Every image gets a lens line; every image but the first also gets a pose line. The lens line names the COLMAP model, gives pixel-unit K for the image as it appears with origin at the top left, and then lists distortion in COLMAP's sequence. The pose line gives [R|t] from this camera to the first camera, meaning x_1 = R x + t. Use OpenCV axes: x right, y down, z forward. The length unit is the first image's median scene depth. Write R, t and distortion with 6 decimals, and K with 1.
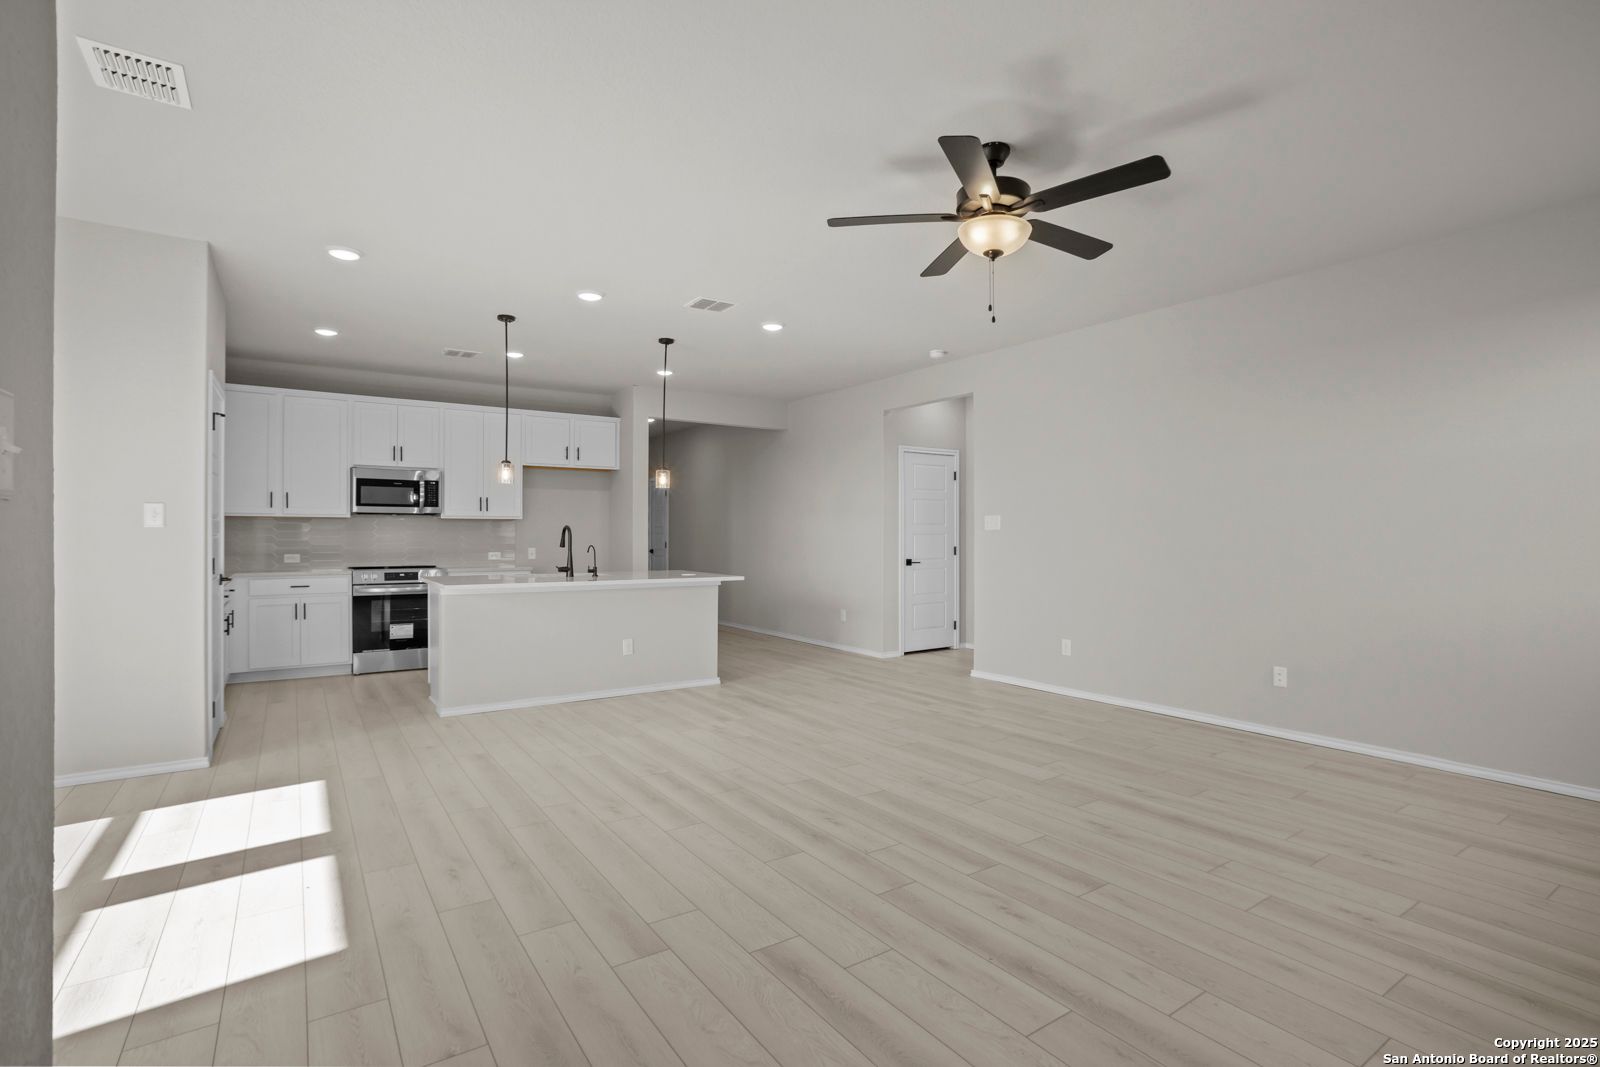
lens RADIAL K [[766.1, 0, 808.1], [0, 766.1, 529.6], [0, 0, 1]] dist [-0.064011, 0.035839]
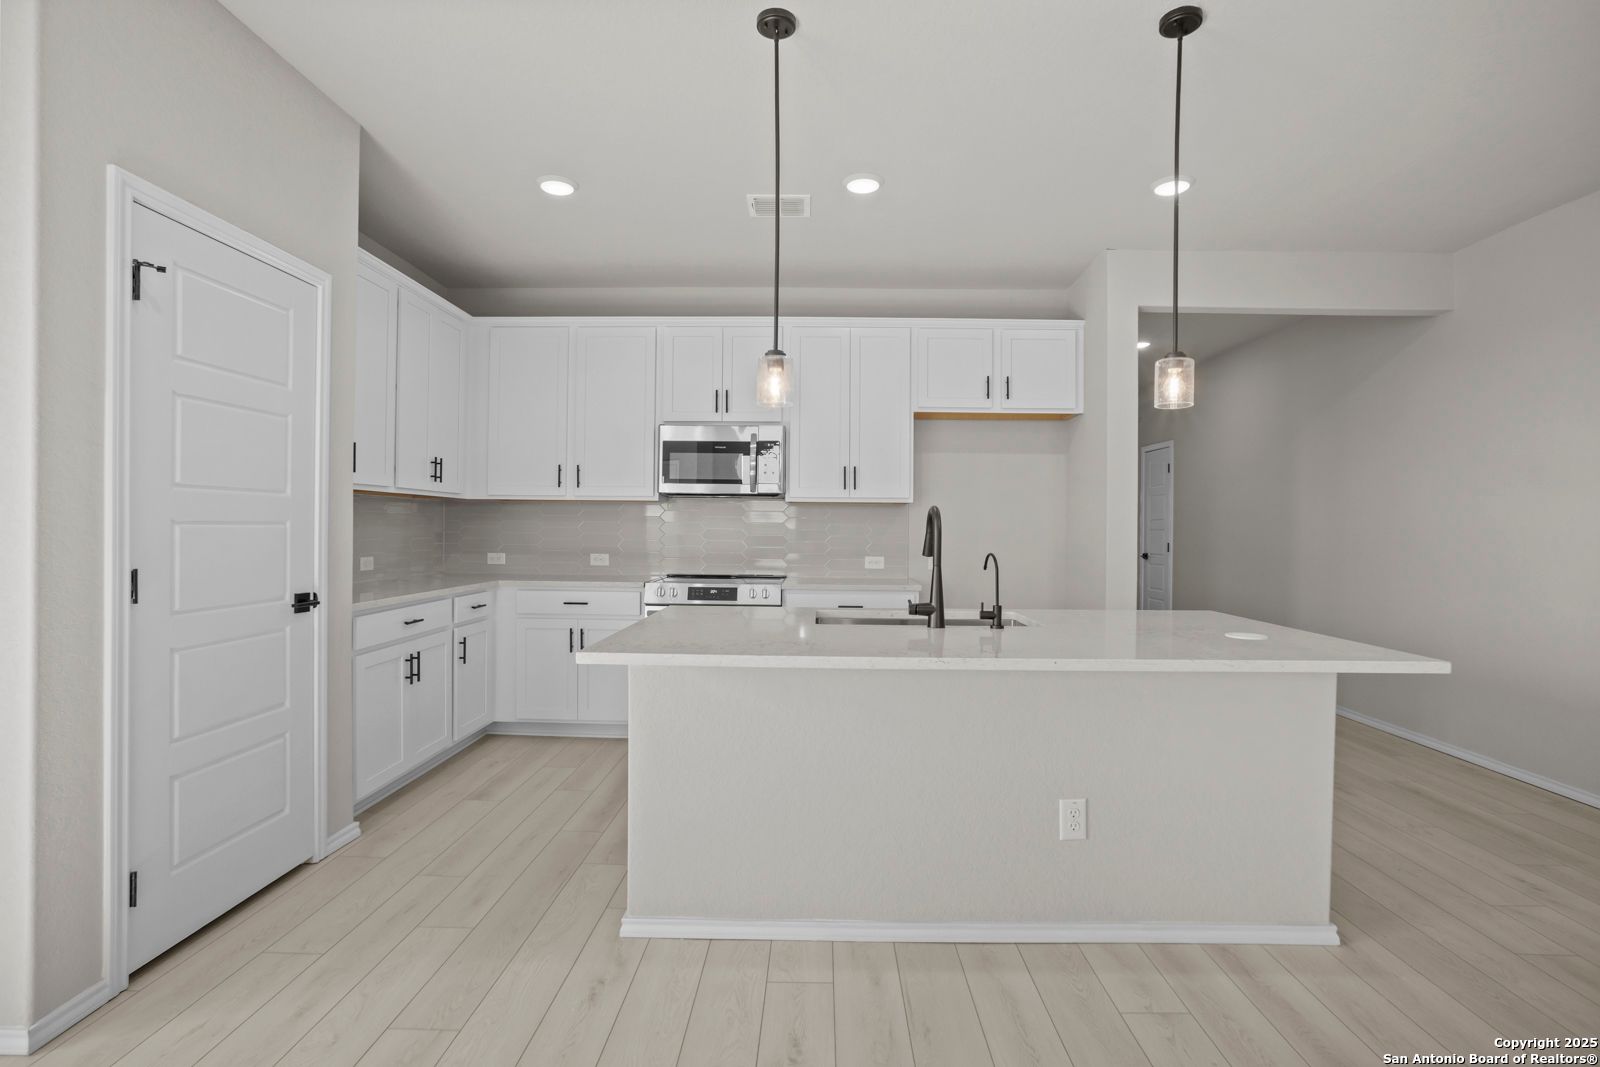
lens RADIAL K [[766.1, 0, 808.1], [0, 766.1, 529.6], [0, 0, 1]] dist [-0.064011, 0.035839]
pose [[0.813252, 0.006877, -0.581871, -0.112022], [-0.004401, 0.999974, 0.005666, 0.005254], [0.581895, -0.002047, 0.813262, 0.552971]]
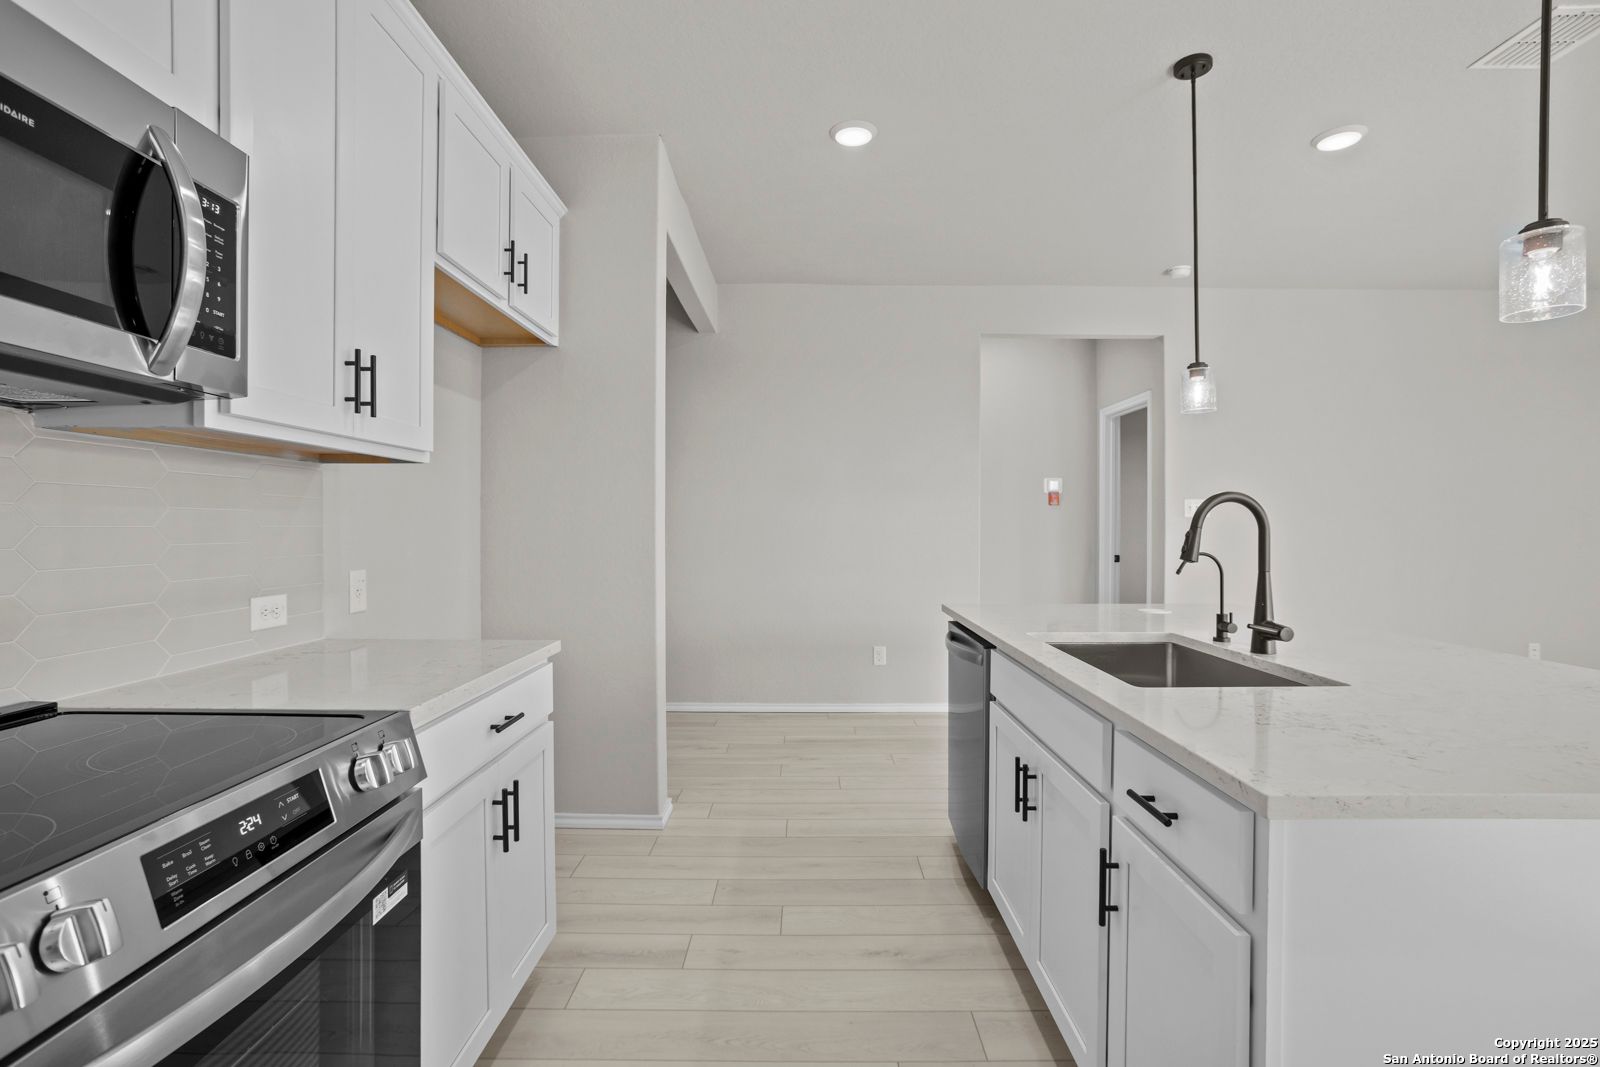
lens RADIAL K [[764.2, 0, 808.3], [0, 764.2, 541.4], [0, 0, 1]] dist [-0.061052, 0.029386]
pose [[0.572185, -0.018288, 0.819921, -0.611100], [-0.004698, 0.999662, 0.025576, 0.007277], [-0.820111, -0.018486, 0.571906, 0.880484]]
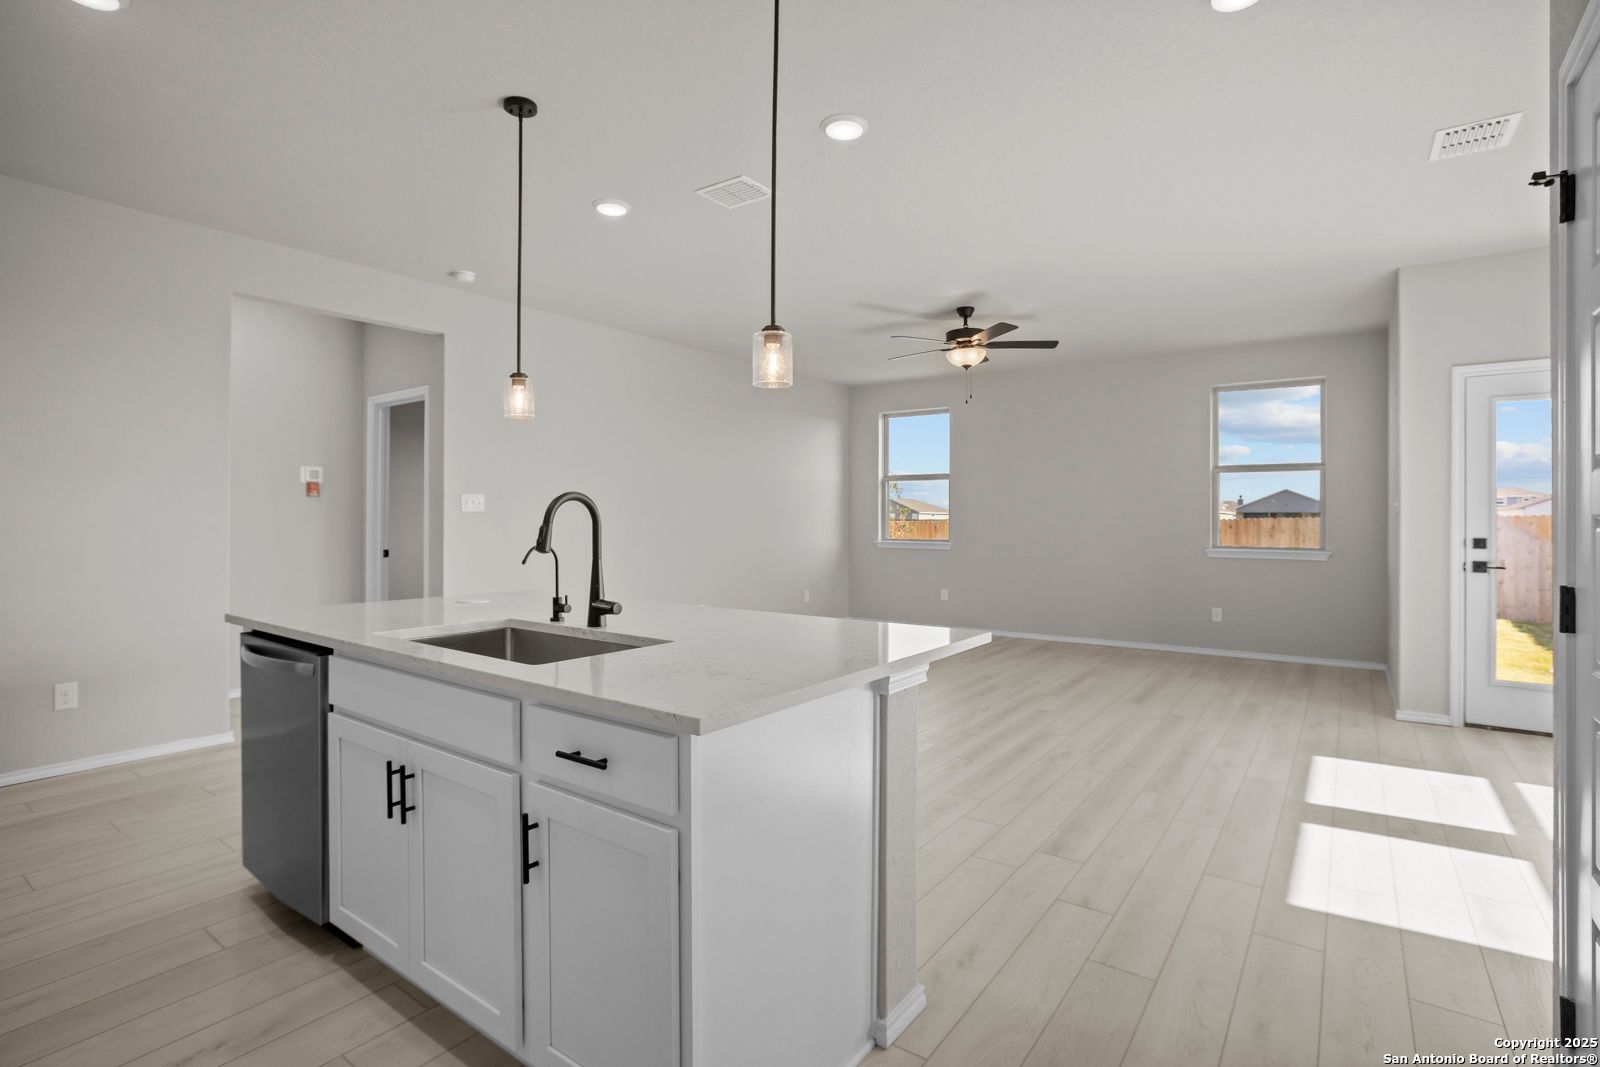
lens RADIAL K [[766.1, 0, 808.1], [0, 766.1, 529.6], [0, 0, 1]] dist [-0.064011, 0.035839]
pose [[-0.333030, -0.014310, 0.942808, -0.640523], [-0.009982, 0.999882, 0.011650, 0.006796], [-0.942863, -0.005531, -0.333134, 0.926214]]
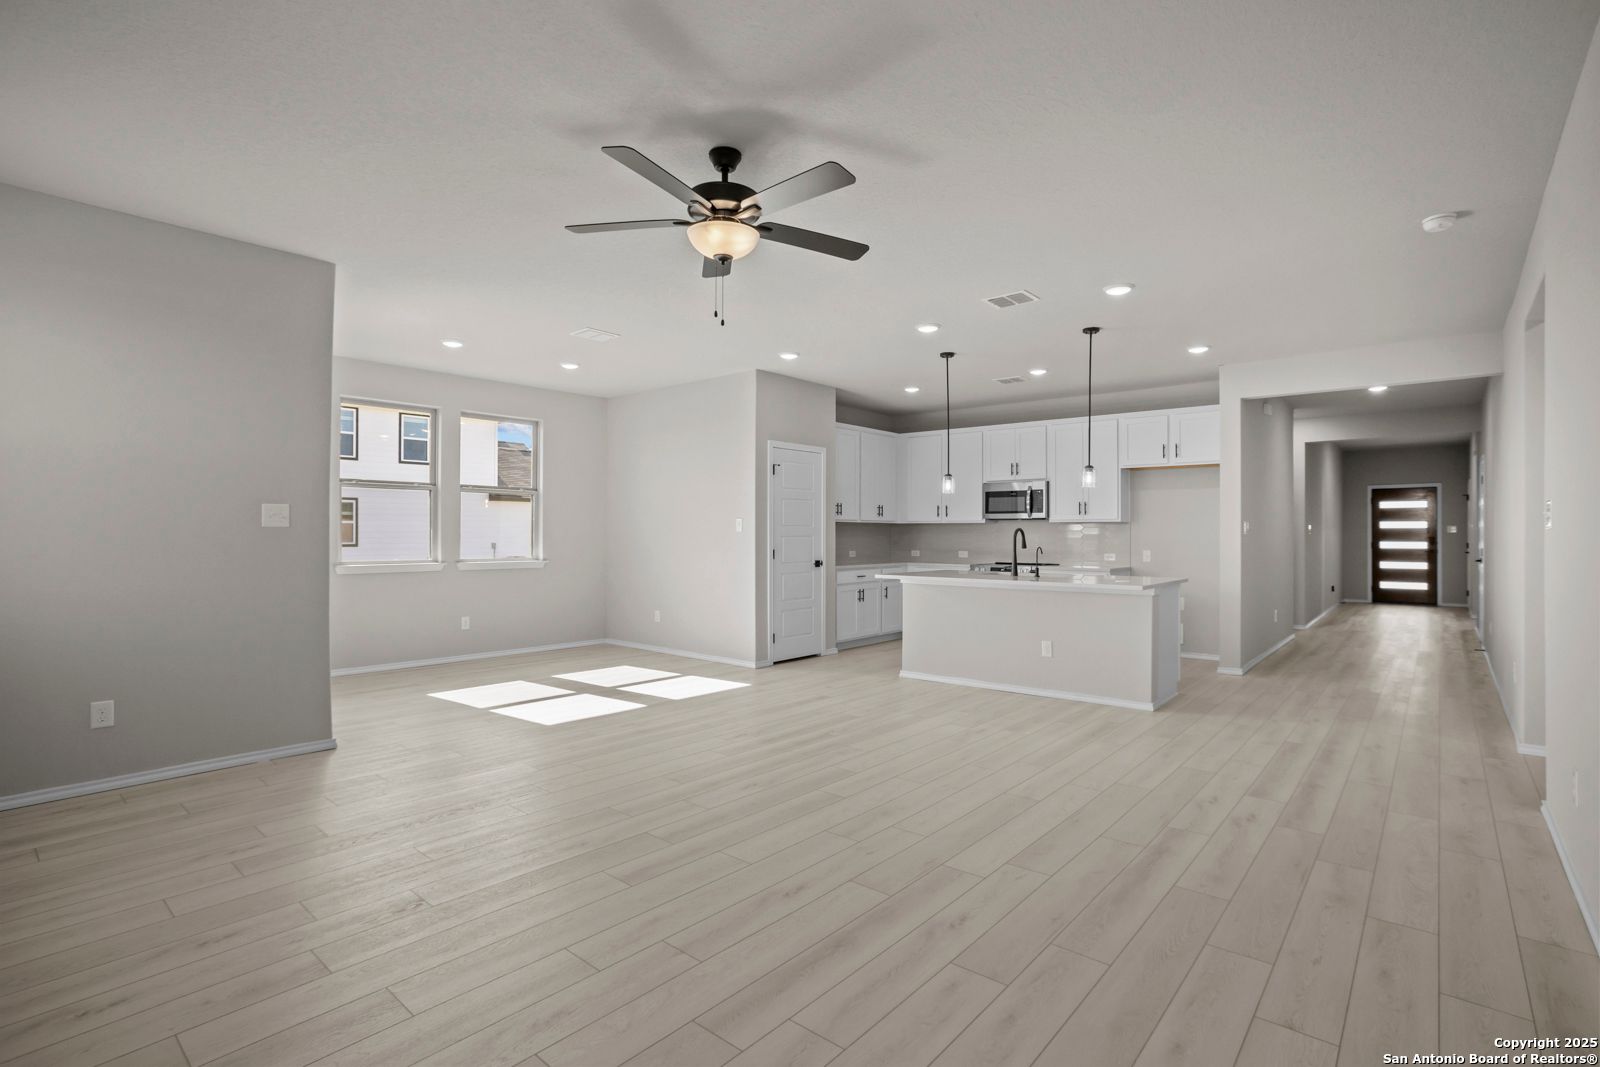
lens RADIAL K [[766.1, 0, 808.1], [0, 766.1, 529.6], [0, 0, 1]] dist [-0.064011, 0.035839]
pose [[0.261375, -0.007145, -0.965211, 0.584712], [0.003620, 0.999973, -0.006422, 0.002479], [0.965231, -0.001816, 0.261394, 0.395063]]
